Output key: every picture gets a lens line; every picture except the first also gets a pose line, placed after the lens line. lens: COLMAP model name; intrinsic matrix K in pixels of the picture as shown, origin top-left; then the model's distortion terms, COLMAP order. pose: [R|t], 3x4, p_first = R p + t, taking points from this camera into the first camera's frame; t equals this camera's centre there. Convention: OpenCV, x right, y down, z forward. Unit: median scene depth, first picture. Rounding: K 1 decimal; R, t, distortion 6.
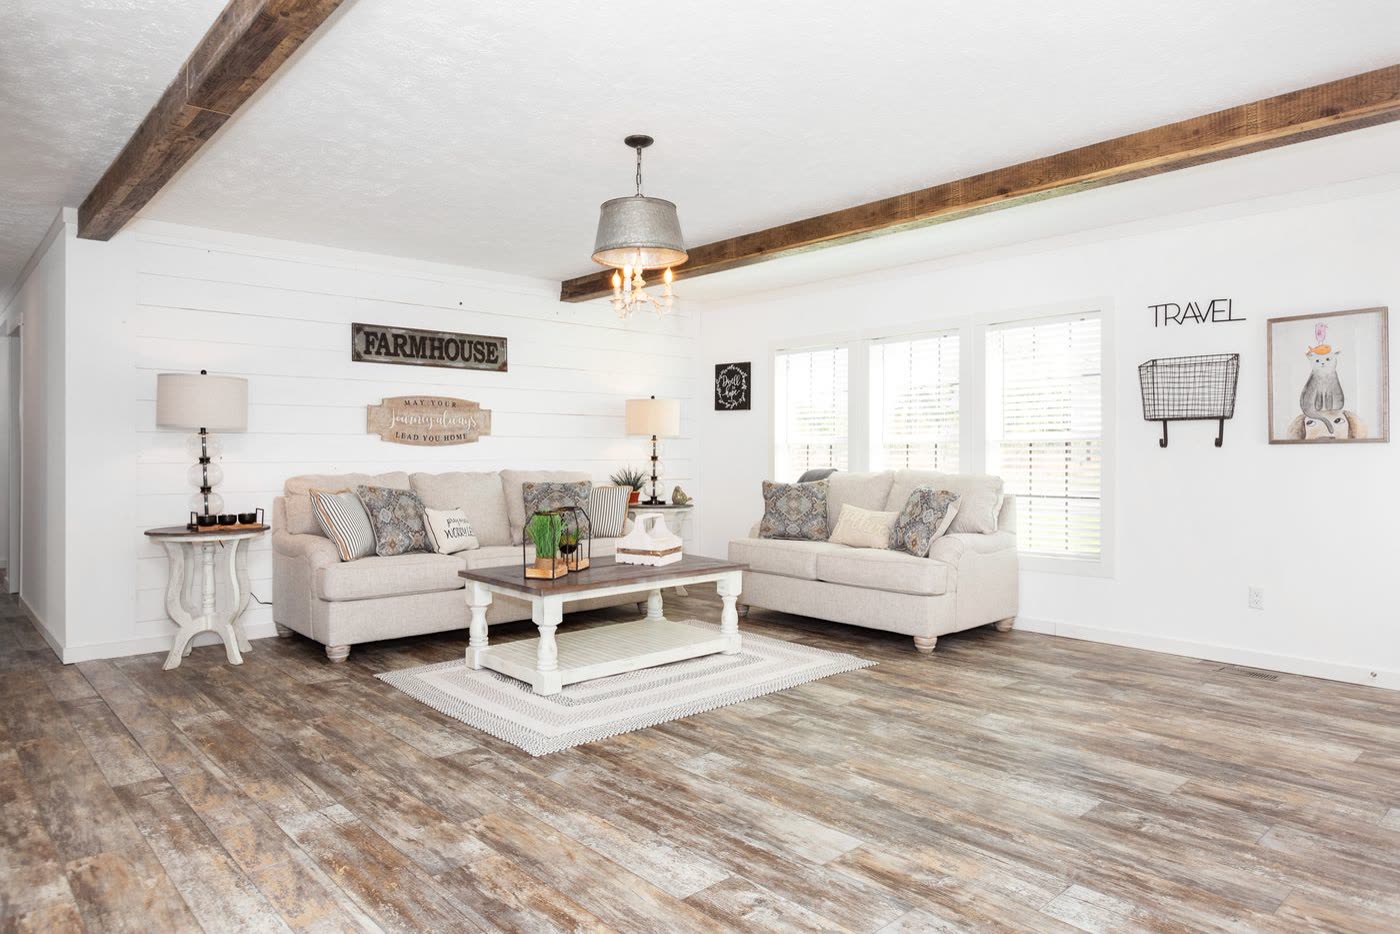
lens RADIAL K [[878.0, 0, 678.5], [0, 878.0, 452.2], [0, 0, 1]] dist [0.001199, 0.001024]
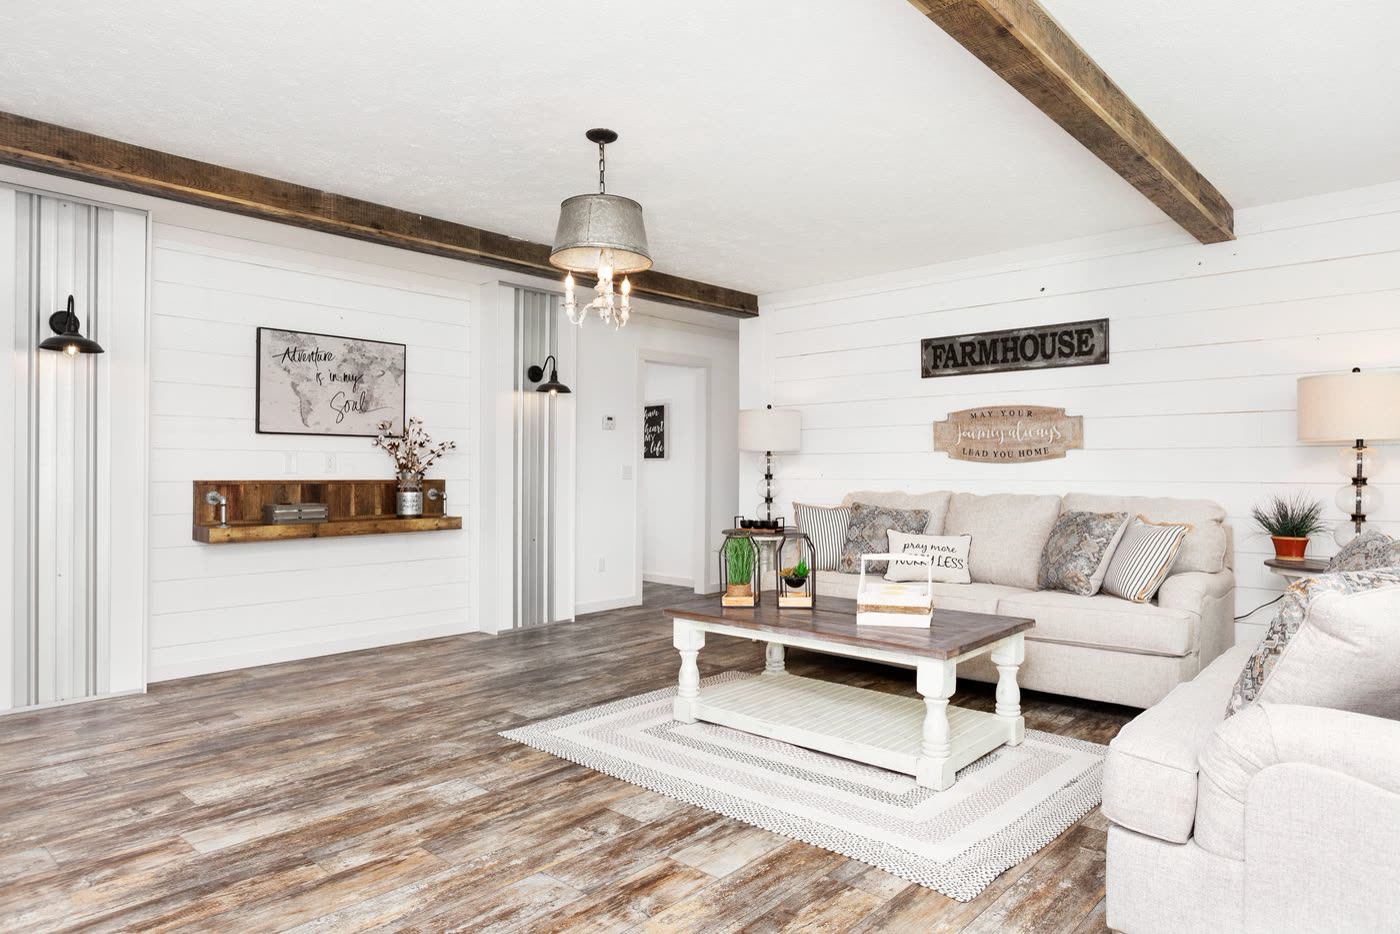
lens RADIAL K [[845.9, 0, 697.0], [0, 845.9, 468.2], [0, 0, 1]] dist [-0.005738, -0.002770]
pose [[0.108825, -0.002540, -0.994058, 0.682969], [-0.000904, 0.999996, -0.002654, 0.000586], [0.994060, 0.001188, 0.108822, 0.803216]]
